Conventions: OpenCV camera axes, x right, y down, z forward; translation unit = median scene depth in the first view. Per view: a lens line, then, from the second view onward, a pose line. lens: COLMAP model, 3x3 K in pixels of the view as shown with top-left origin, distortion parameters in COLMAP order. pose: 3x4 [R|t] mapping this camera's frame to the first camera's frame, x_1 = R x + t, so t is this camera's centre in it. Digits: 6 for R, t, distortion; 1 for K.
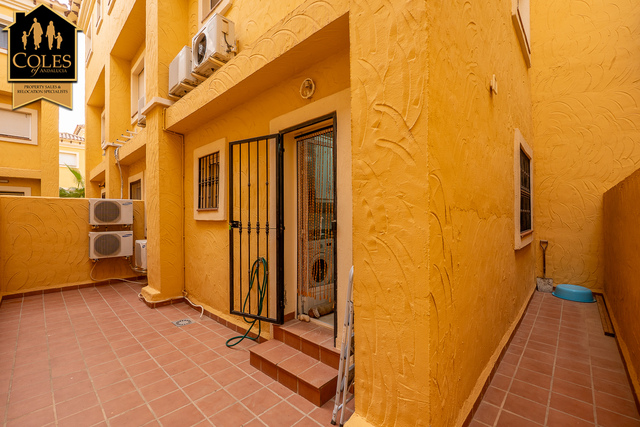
lens RADIAL K [[280.0, 0, 320.0], [0, 280.0, 213.5], [0, 0, 1]] dist [-0.002962, -0.000402]
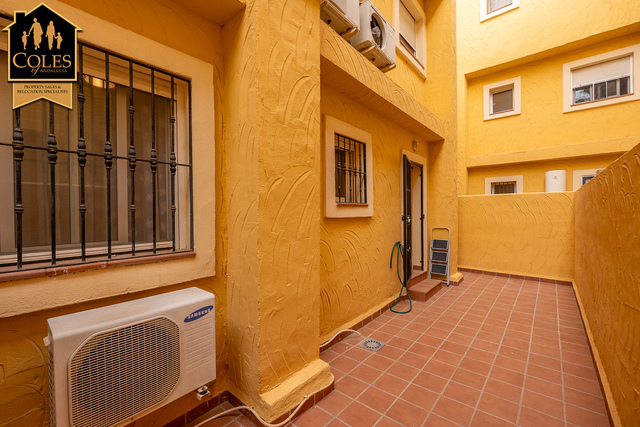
lens RADIAL K [[272.2, 0, 320.0], [0, 272.2, 213.5], [0, 0, 1]] dist [-0.000709, 0.000002]
pose [[-0.067845, 0.000164, 0.997696, -1.412822], [0.005224, 0.999986, 0.000191, 0.014418], [-0.997682, 0.005225, -0.067845, 1.350377]]
